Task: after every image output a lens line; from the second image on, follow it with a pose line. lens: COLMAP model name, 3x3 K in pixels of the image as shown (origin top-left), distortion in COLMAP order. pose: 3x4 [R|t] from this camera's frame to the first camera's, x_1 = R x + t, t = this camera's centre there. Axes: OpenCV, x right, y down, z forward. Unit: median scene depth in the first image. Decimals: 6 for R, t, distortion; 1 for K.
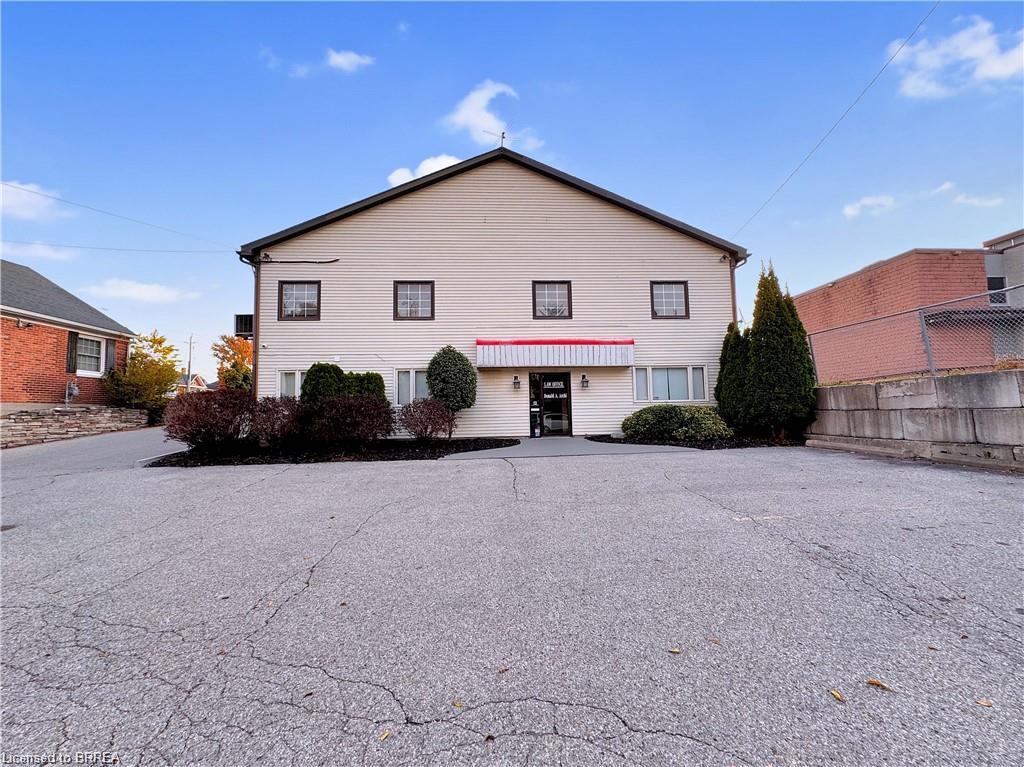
lens RADIAL K [[411.3, 0, 515.9], [0, 411.3, 387.3], [0, 0, 1]] dist [0.009161, 0.000431]
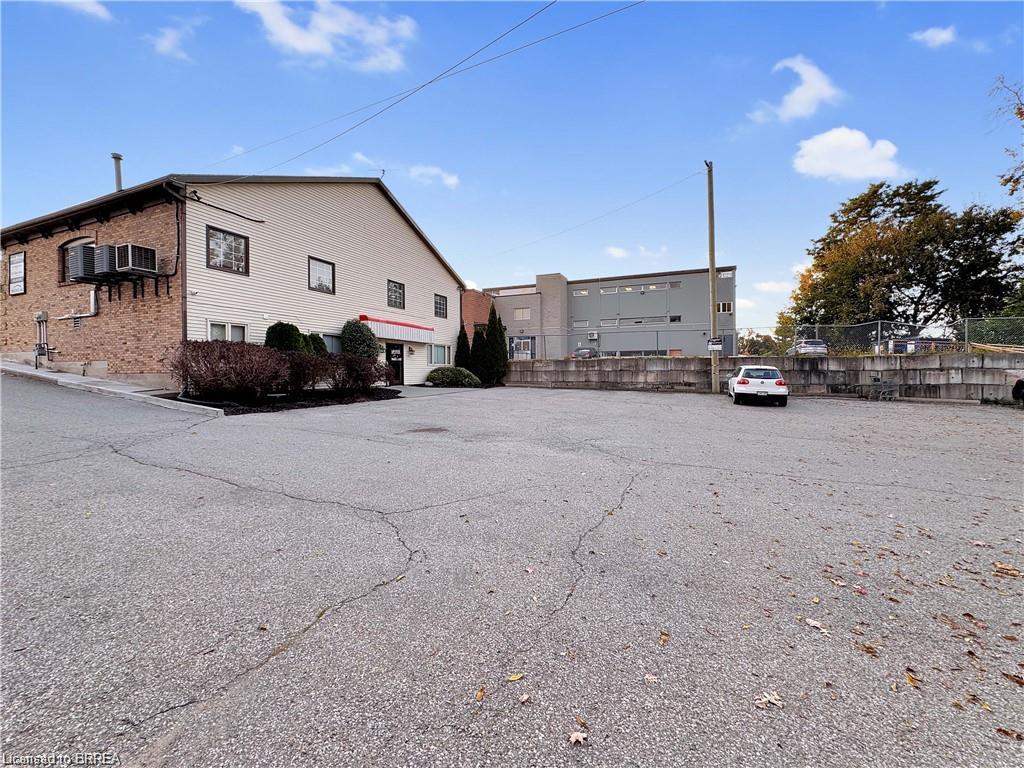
lens RADIAL K [[411.3, 0, 513.1], [0, 411.3, 374.6], [0, 0, 1]] dist [0.009161, 0.000431]
pose [[0.450227, 0.009508, 0.892864, -1.074216], [-0.063980, 0.997717, 0.021637, 0.017794], [-0.890619, -0.066866, 0.449807, -0.070705]]
